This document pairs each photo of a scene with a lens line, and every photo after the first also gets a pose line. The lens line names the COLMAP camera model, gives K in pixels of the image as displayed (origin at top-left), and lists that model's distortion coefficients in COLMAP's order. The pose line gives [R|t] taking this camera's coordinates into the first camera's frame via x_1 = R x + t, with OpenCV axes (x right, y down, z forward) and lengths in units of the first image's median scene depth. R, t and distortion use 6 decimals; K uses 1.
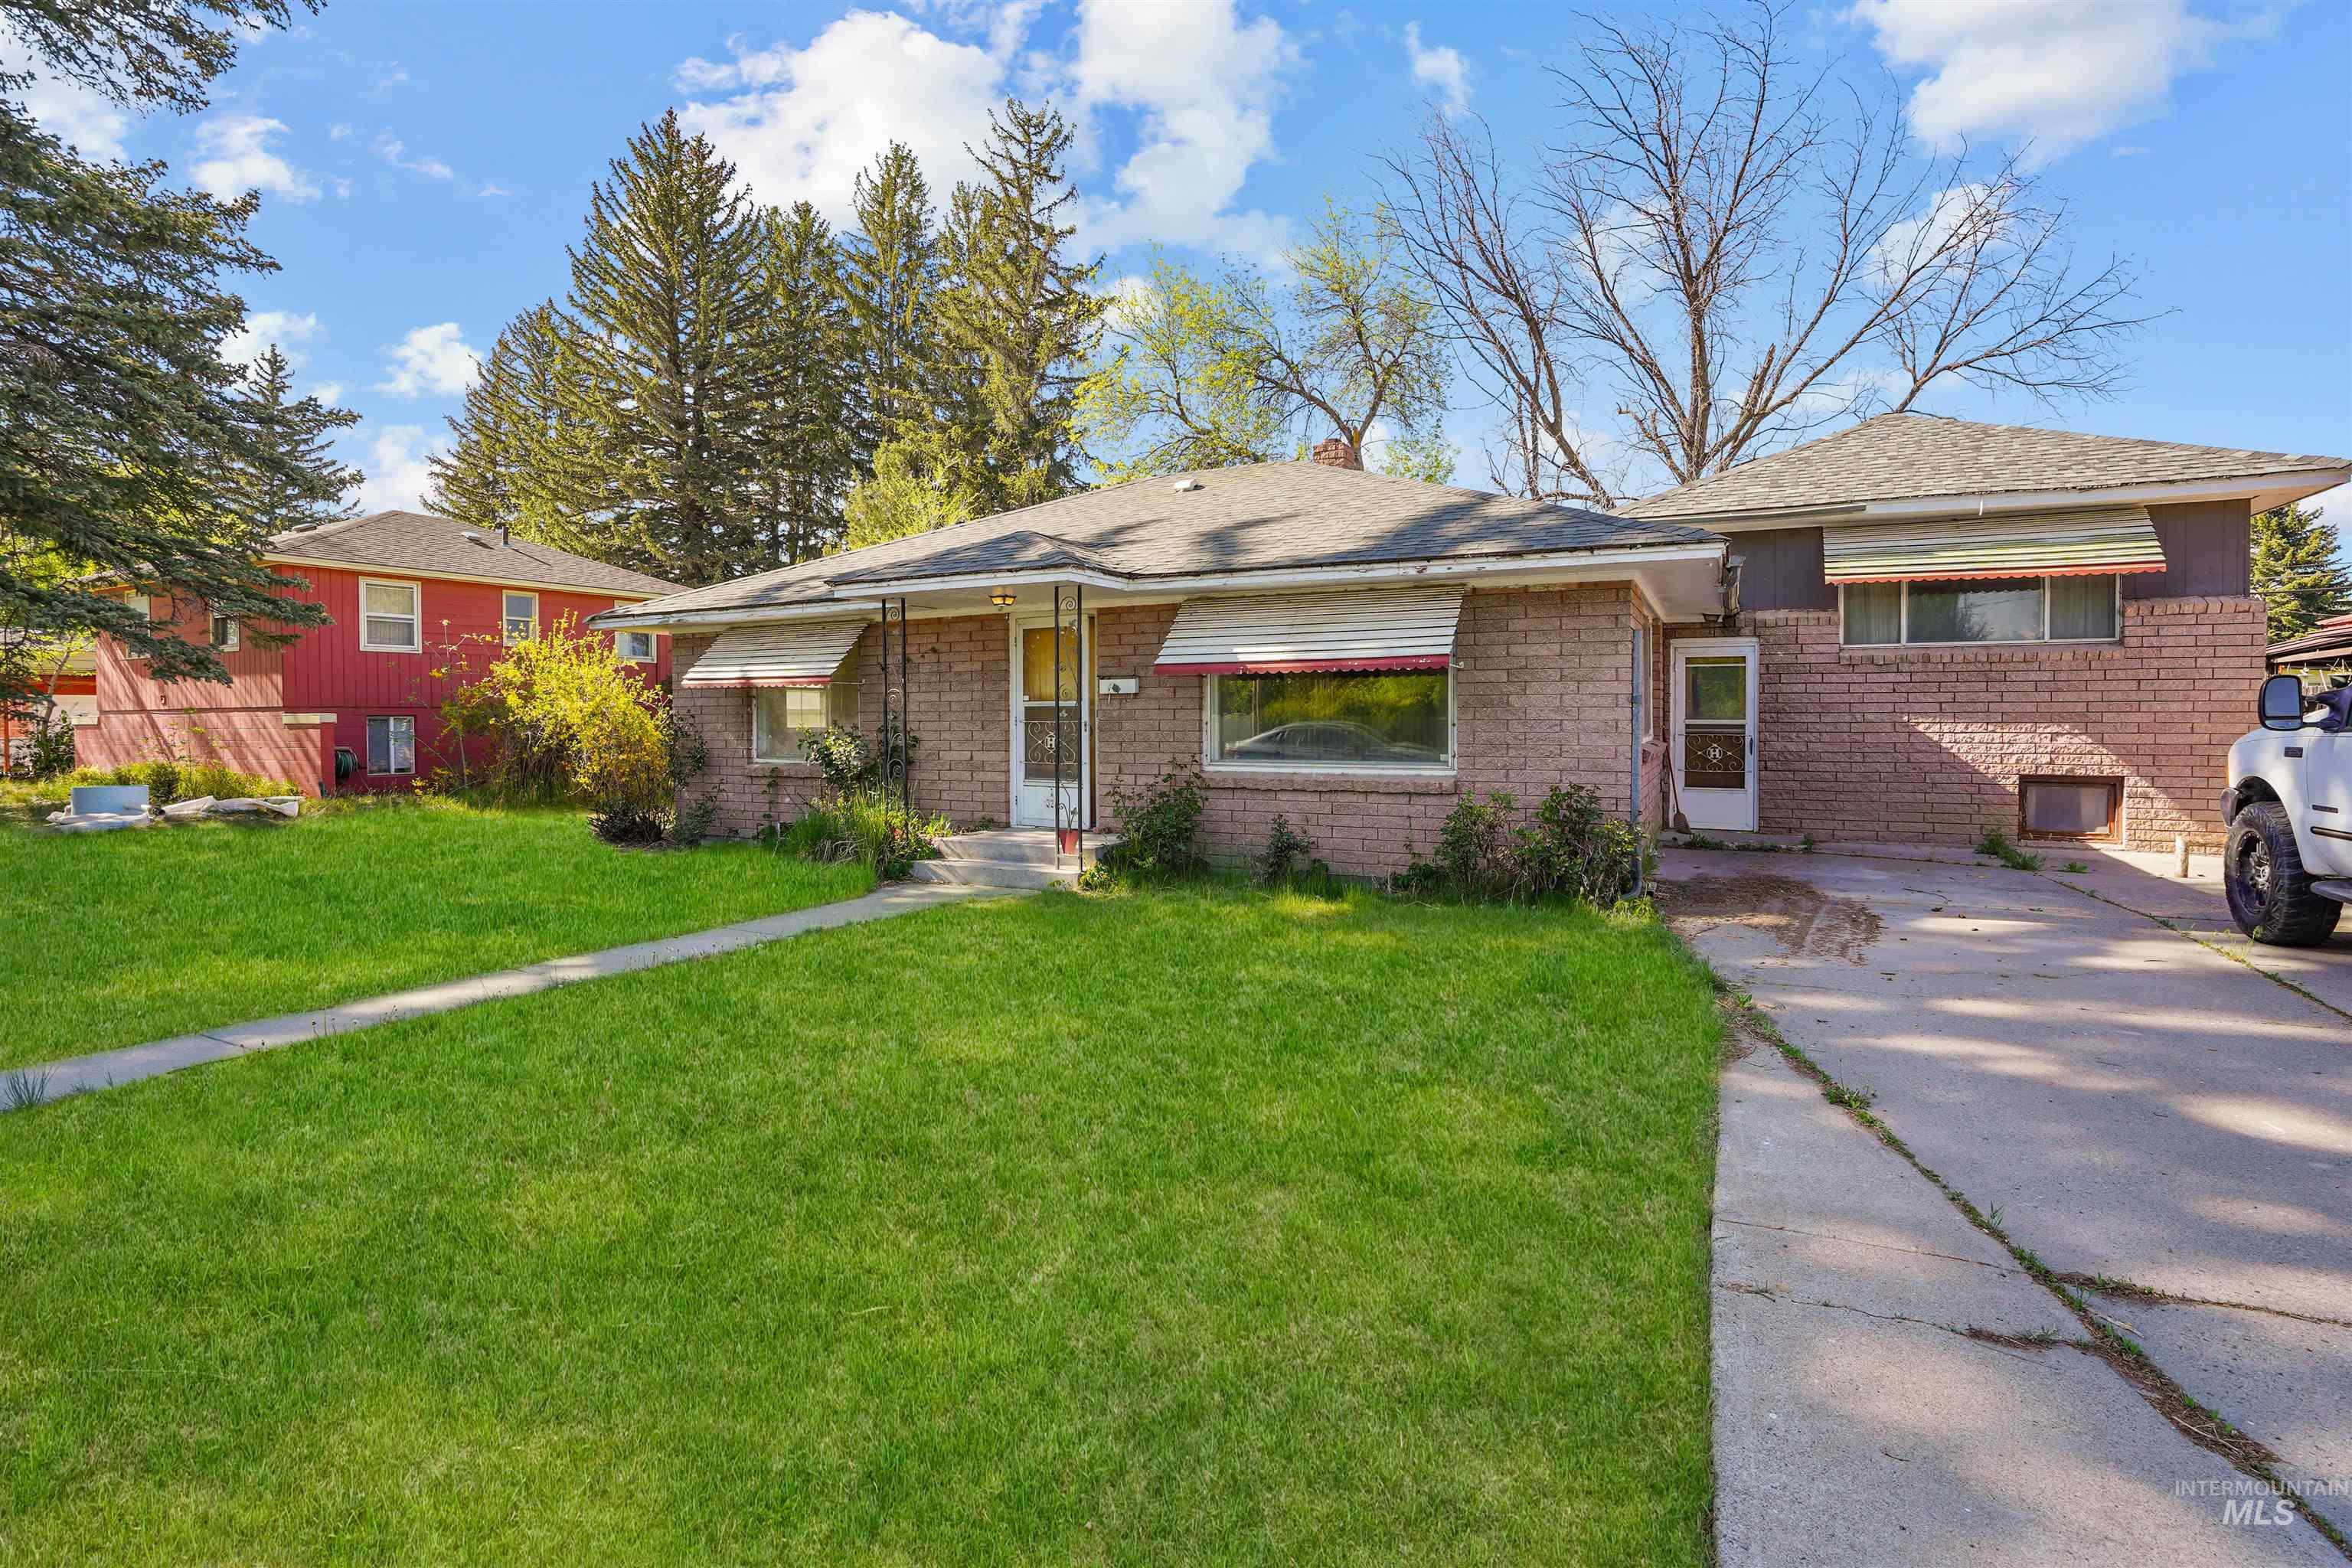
lens RADIAL K [[1071.6, 0, 1114.5], [0, 1071.6, 735.7], [0, 0, 1]] dist [-0.063166, 0.016666]
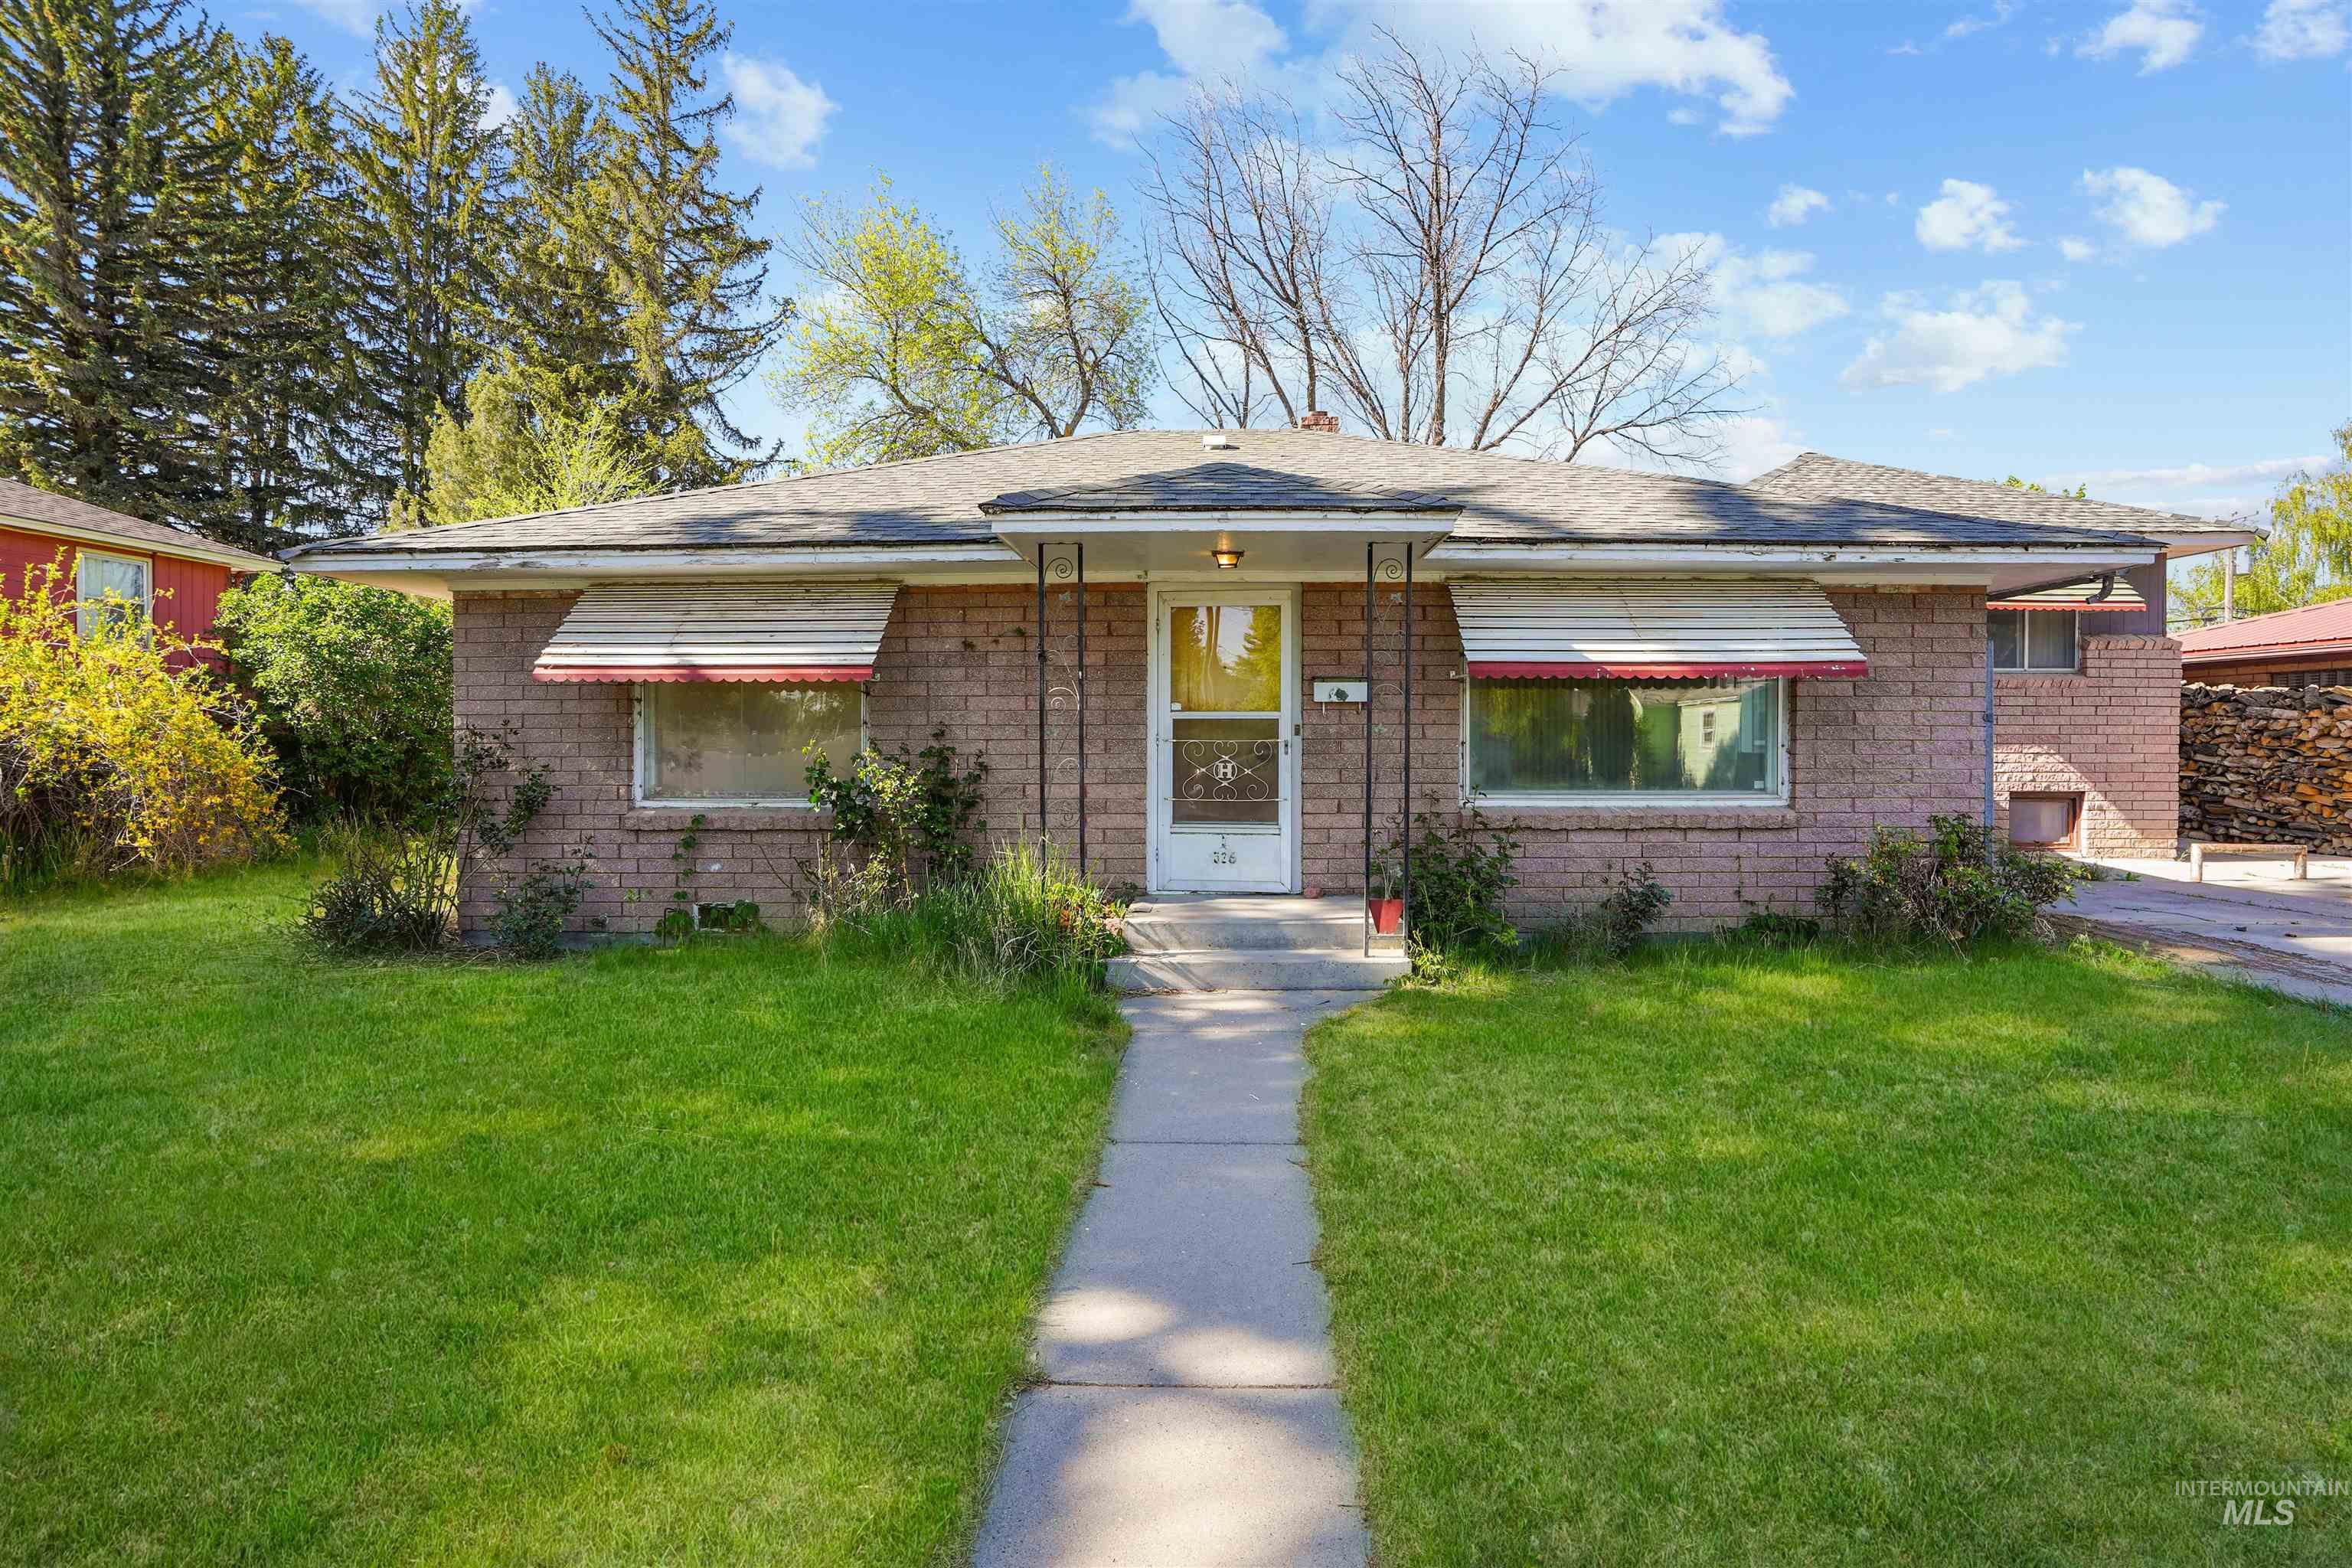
lens RADIAL K [[1102.7, 0, 1160.9], [0, 1102.7, 753.0], [0, 0, 1]] dist [-0.064801, 0.025982]
pose [[0.897155, -0.002518, 0.441709, -0.428175], [0.004536, 0.999984, -0.003513, -0.003062], [-0.441693, 0.005156, 0.897152, 0.382095]]
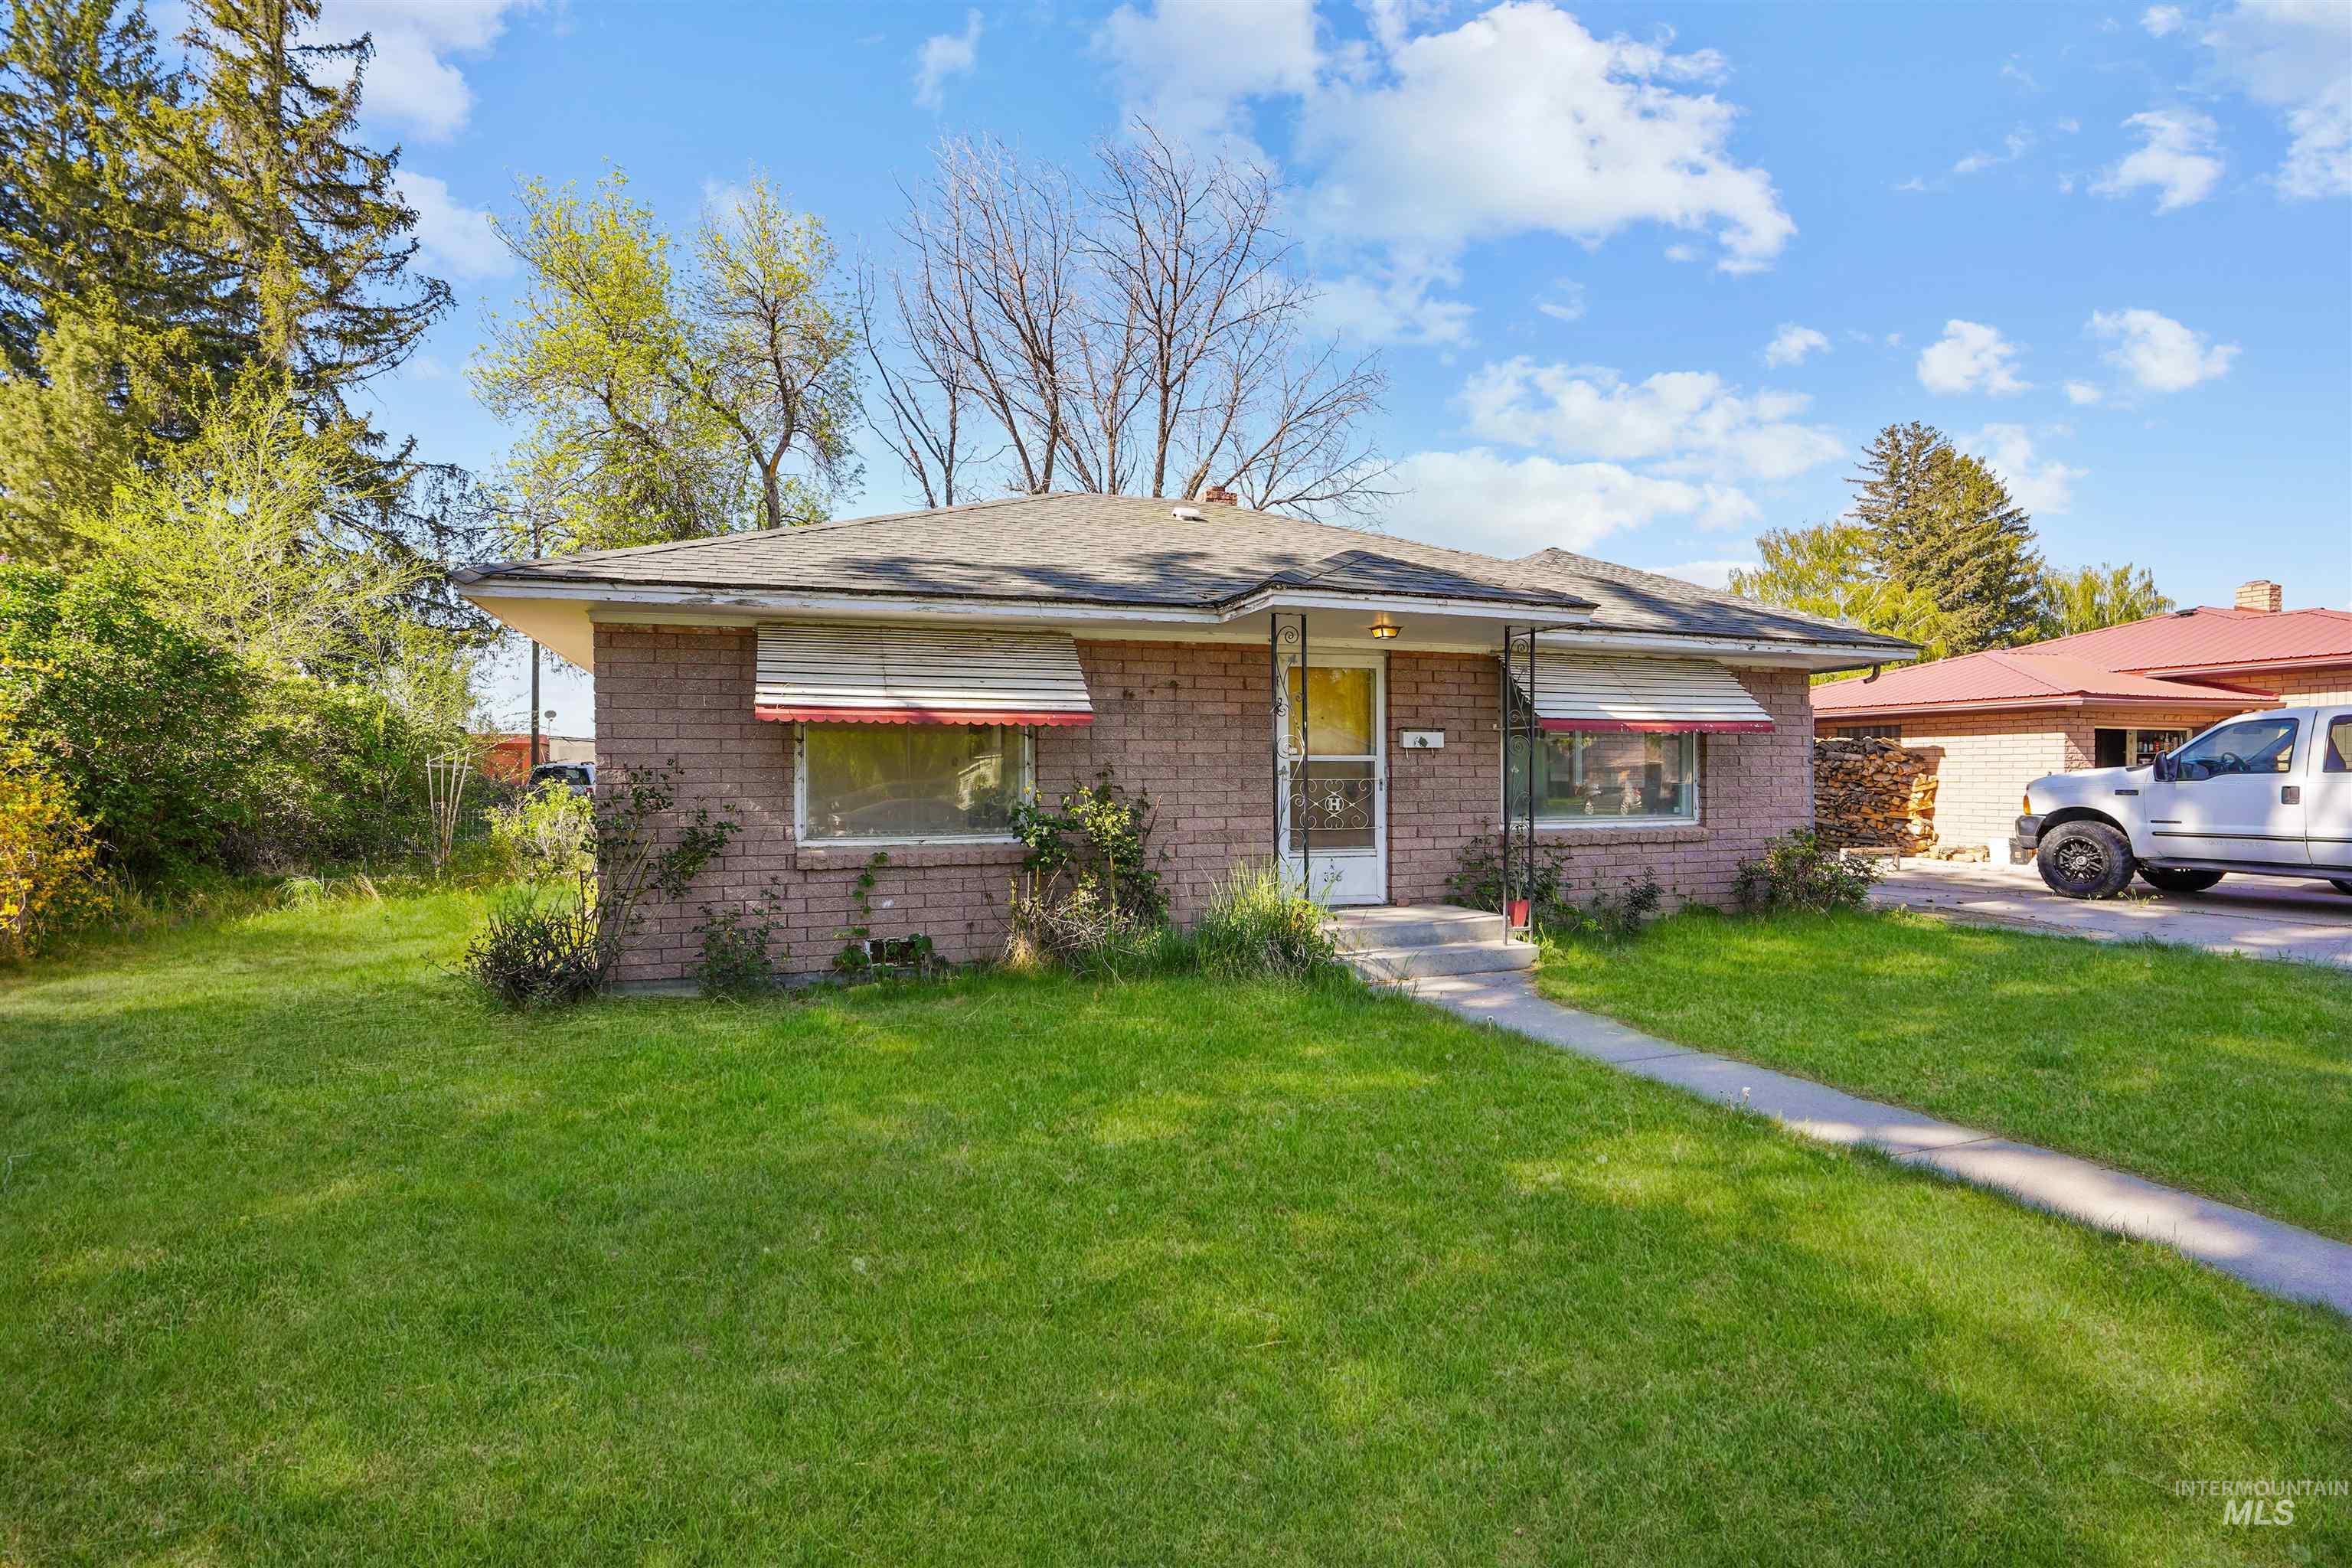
lens RADIAL K [[1116.4, 0, 1126.7], [0, 1116.4, 775.3], [0, 0, 1]] dist [-0.055320, 0.020325]
pose [[0.693320, 0.003430, 0.720621, -0.828345], [0.013172, 0.999761, -0.017431, -0.003260], [-0.720509, 0.021577, 0.693110, 0.524592]]
